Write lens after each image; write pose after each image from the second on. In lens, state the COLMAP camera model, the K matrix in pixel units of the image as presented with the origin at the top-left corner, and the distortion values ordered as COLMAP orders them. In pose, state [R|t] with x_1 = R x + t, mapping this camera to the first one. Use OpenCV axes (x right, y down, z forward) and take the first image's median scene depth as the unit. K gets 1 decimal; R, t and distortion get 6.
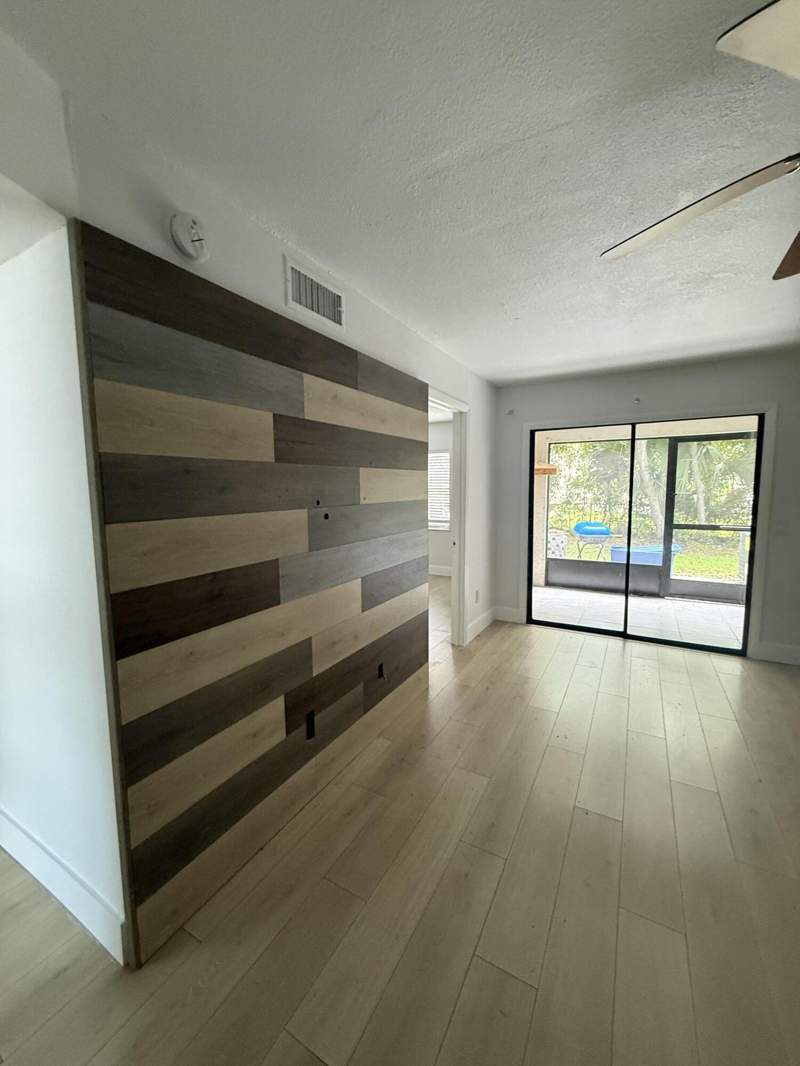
lens RADIAL K [[425.5, 0, 399.2], [0, 425.5, 531.3], [0, 0, 1]] dist [0.002361, 0.000458]
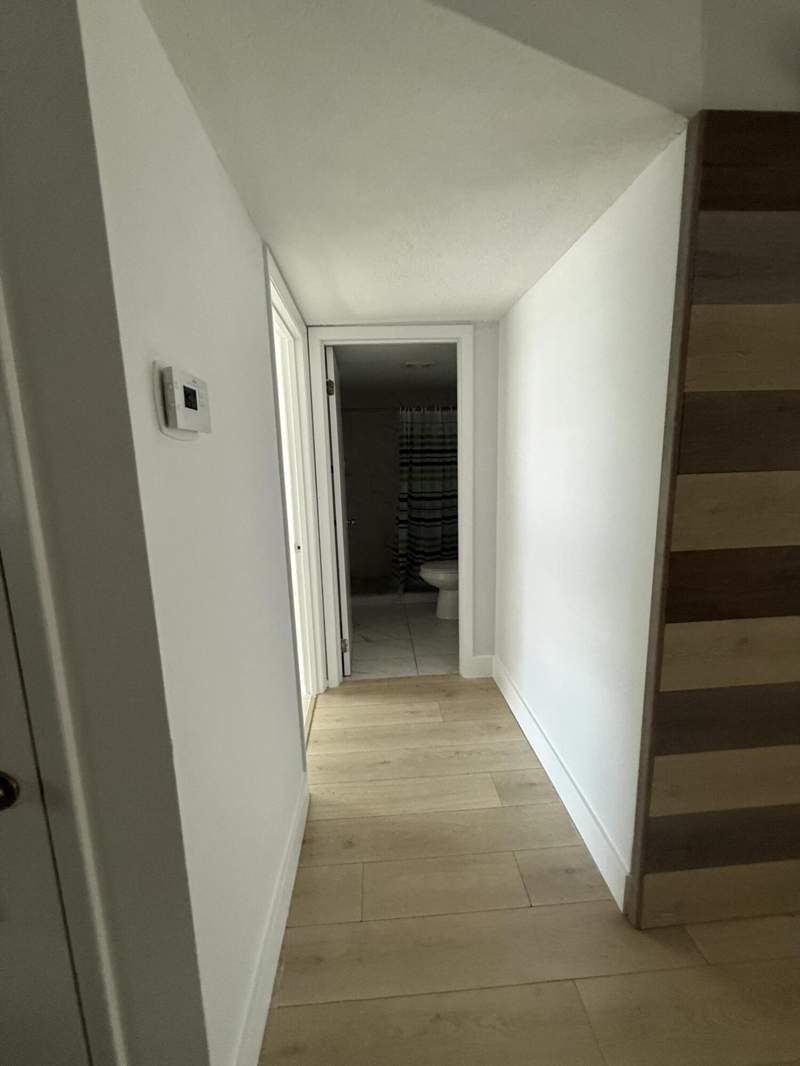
lens RADIAL K [[425.5, 0, 399.4], [0, 425.5, 530.6], [0, 0, 1]] dist [0.002361, 0.000458]
pose [[0.547824, 0.142393, -0.824386, -0.236290], [-0.066354, 0.989700, 0.126853, 0.024174], [0.833958, -0.014792, 0.551630, 0.010341]]
